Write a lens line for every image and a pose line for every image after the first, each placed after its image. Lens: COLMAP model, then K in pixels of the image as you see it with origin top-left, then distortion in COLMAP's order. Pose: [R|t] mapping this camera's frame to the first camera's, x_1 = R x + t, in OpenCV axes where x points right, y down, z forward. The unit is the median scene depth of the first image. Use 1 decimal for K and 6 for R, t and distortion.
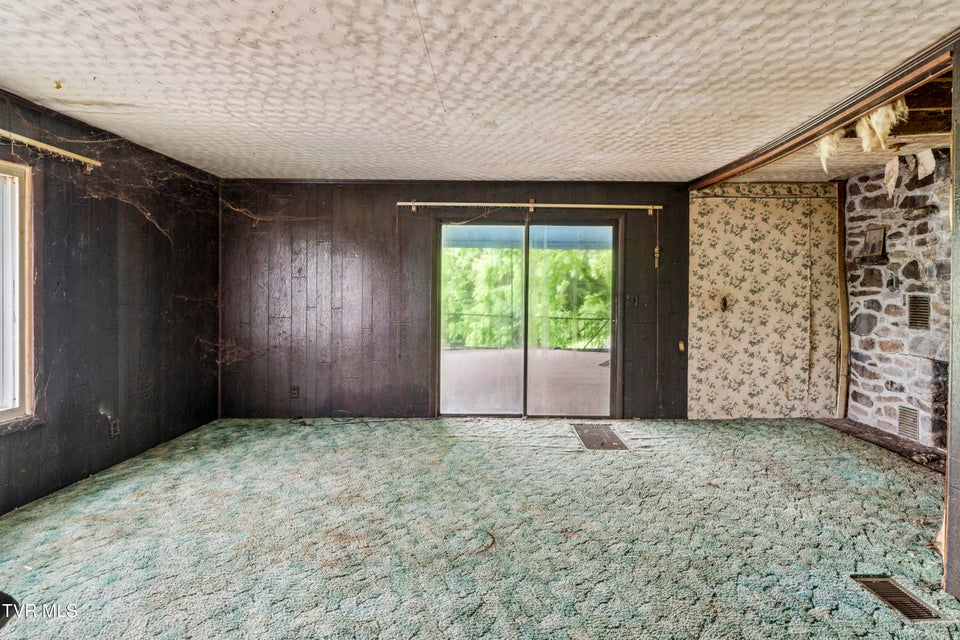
lens RADIAL K [[487.3, 0, 504.2], [0, 487.3, 287.9], [0, 0, 1]] dist [0.004916, 0.000040]
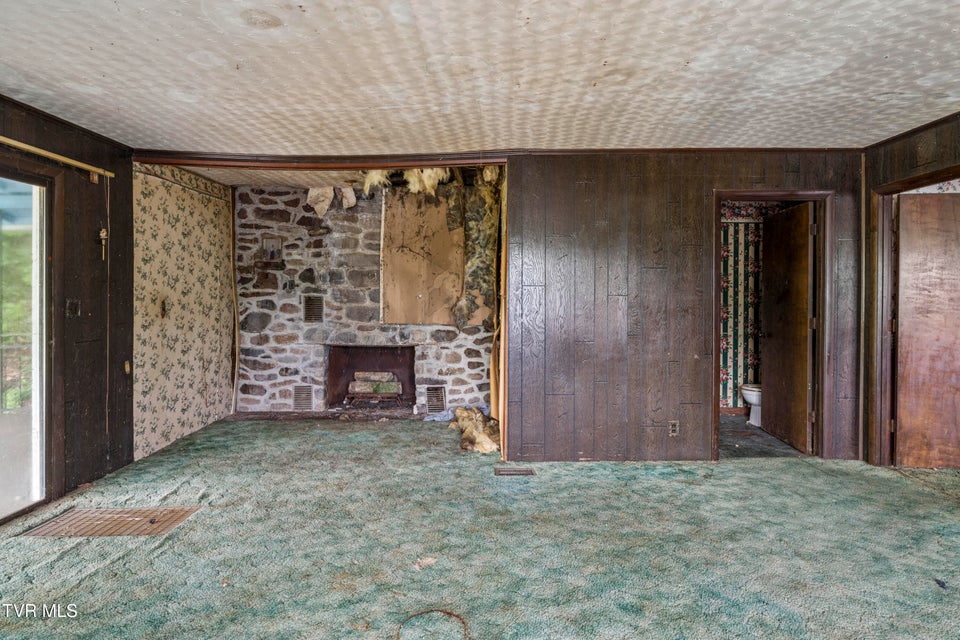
lens RADIAL K [[519.9, 0, 481.7], [0, 519.9, 296.0], [0, 0, 1]] dist [0.003025, 0.000686]
pose [[0.030884, -0.010914, 0.999463, -0.420722], [-0.006690, 0.999916, 0.011125, -0.001825], [-0.999501, -0.007030, 0.030808, 0.441557]]
